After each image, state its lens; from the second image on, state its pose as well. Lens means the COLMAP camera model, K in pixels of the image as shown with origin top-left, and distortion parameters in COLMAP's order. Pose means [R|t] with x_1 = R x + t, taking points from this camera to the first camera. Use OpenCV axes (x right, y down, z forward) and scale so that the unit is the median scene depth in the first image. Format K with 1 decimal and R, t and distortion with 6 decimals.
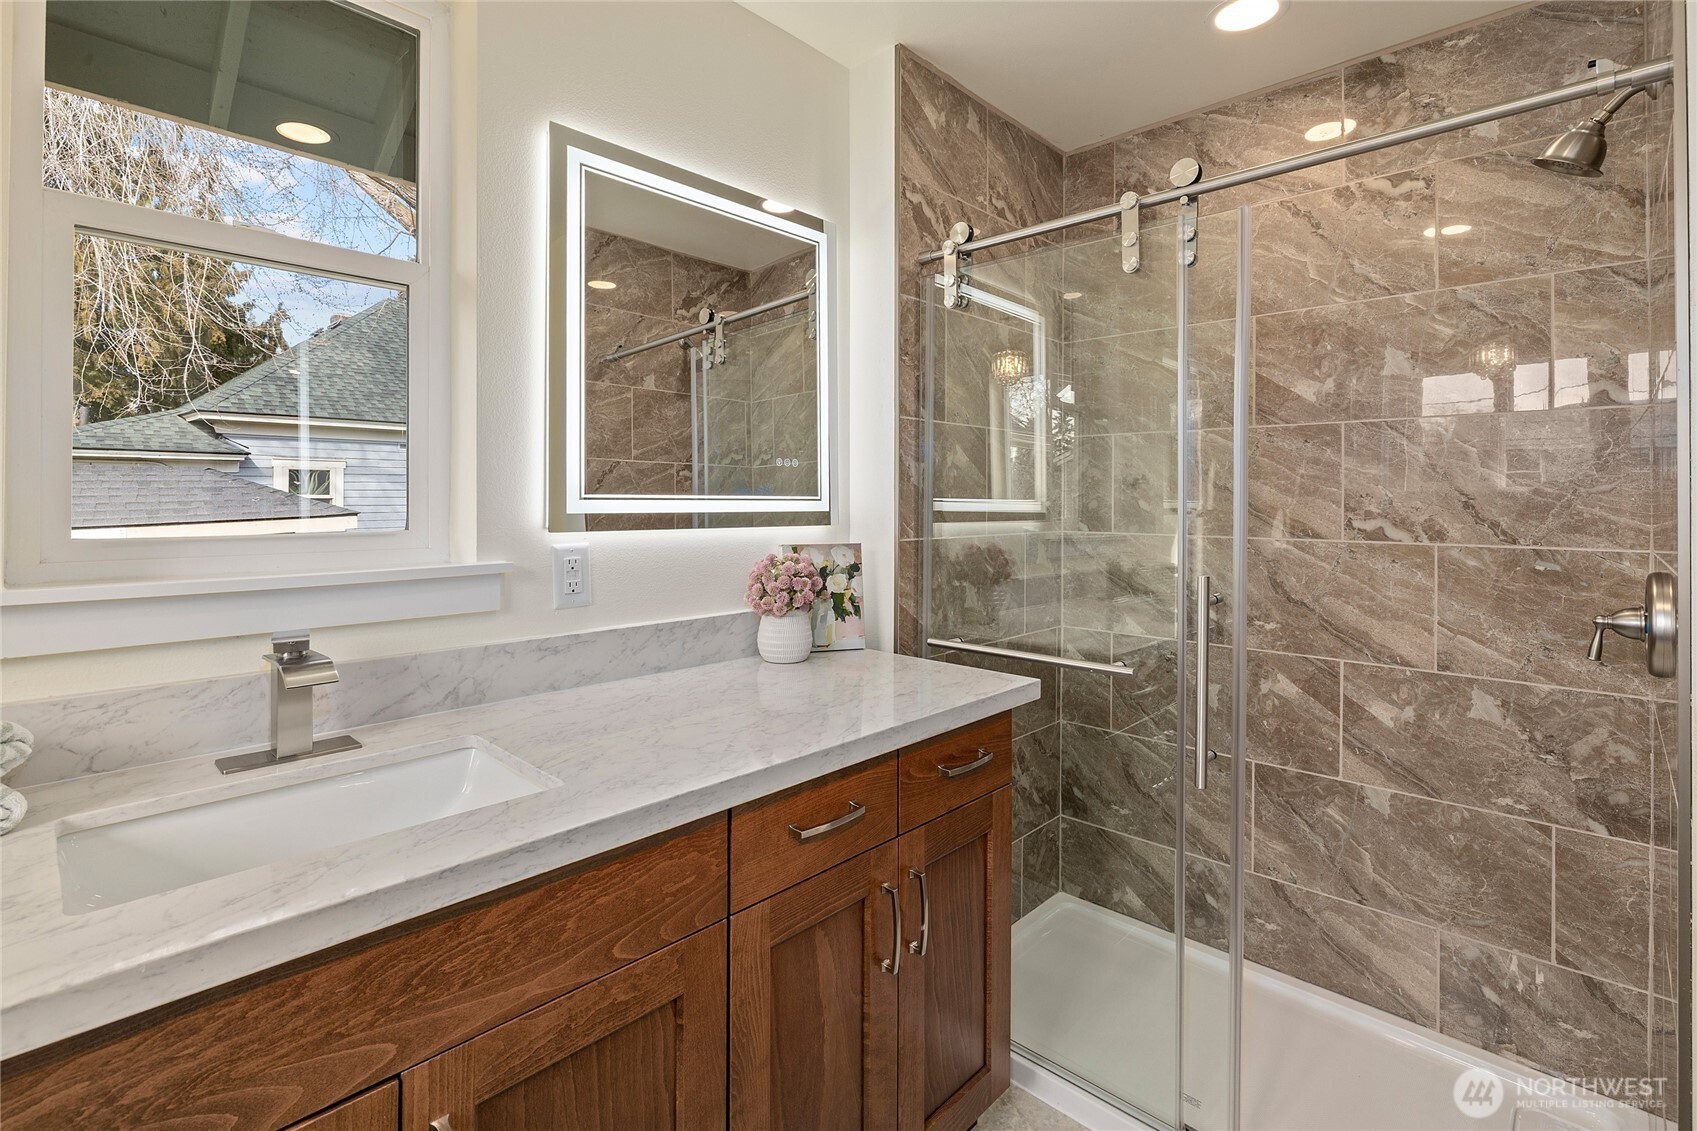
lens RADIAL K [[783.2, 0, 843.8], [0, 783.2, 499.8], [0, 0, 1]] dist [-0.001746, -0.000112]
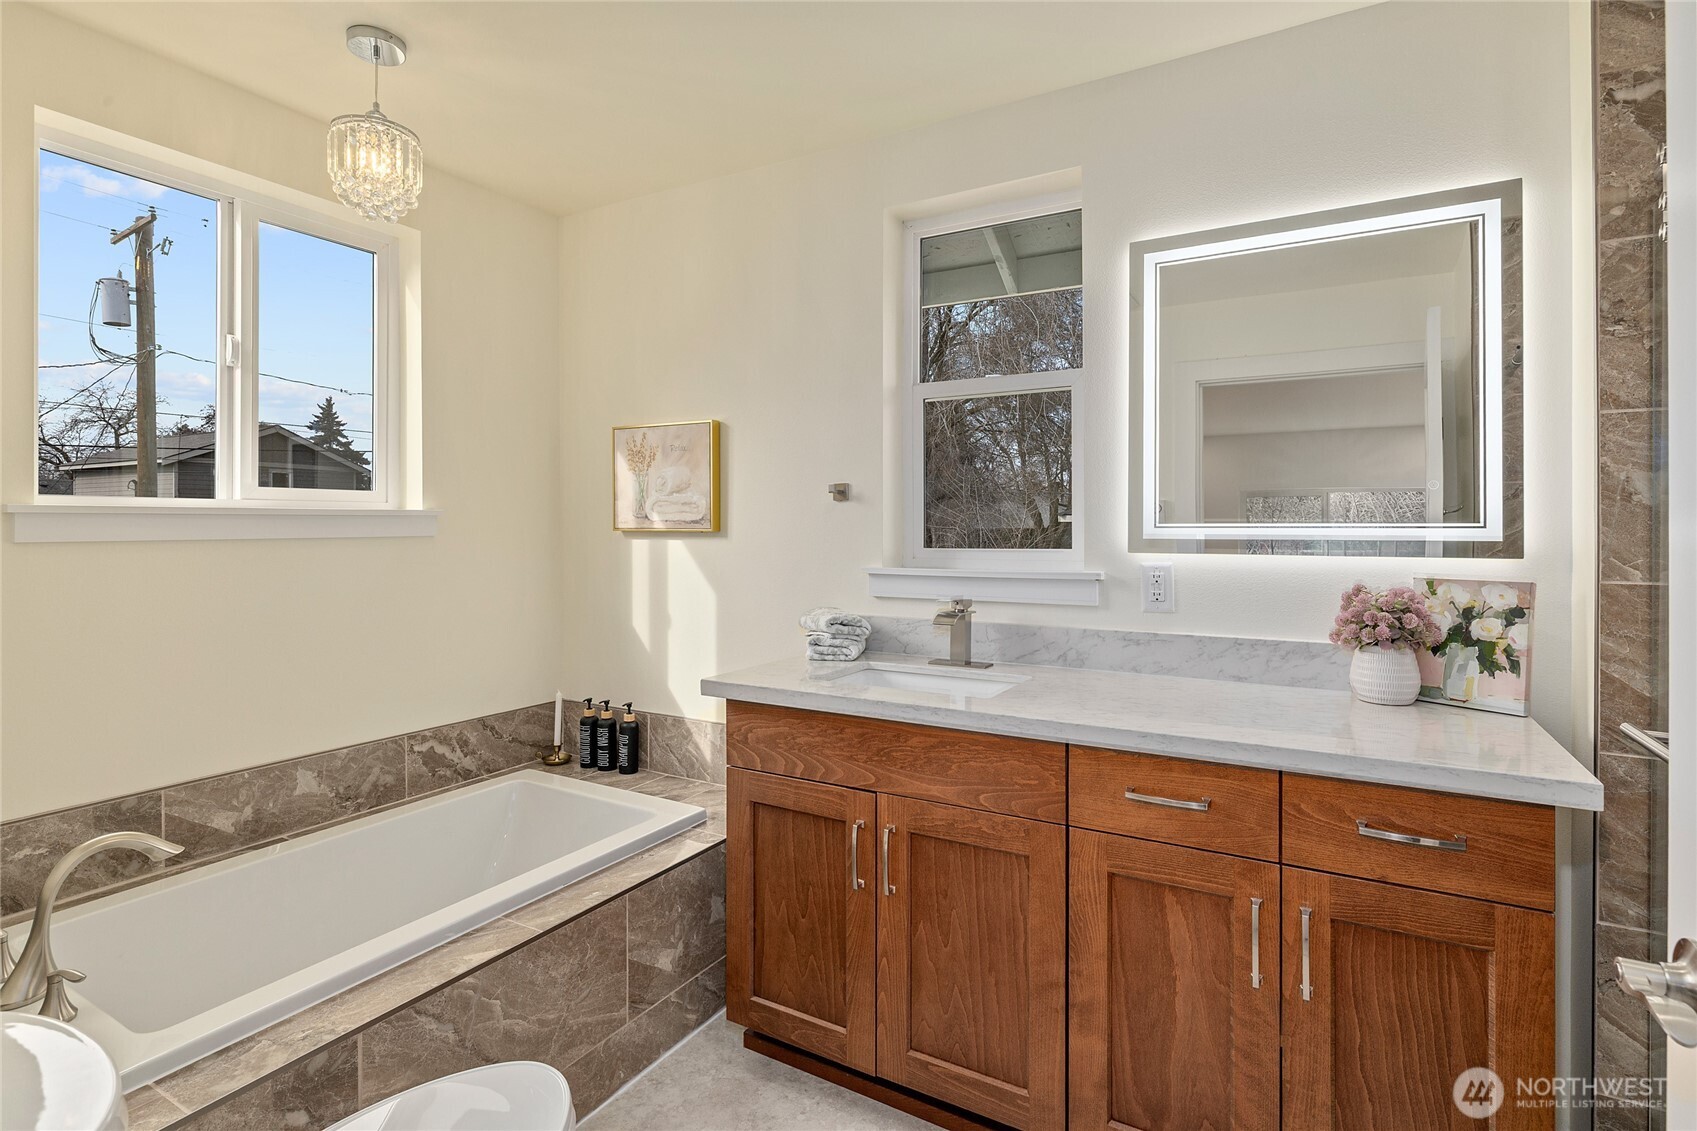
lens RADIAL K [[835.6, 0, 845.6], [0, 835.6, 524.9], [0, 0, 1]] dist [0.000873, 0.000392]
pose [[0.248135, -0.006887, -0.968701, 0.741667], [0.002216, 0.999976, -0.006542, 0.002913], [0.968723, -0.000524, 0.248144, 0.151927]]
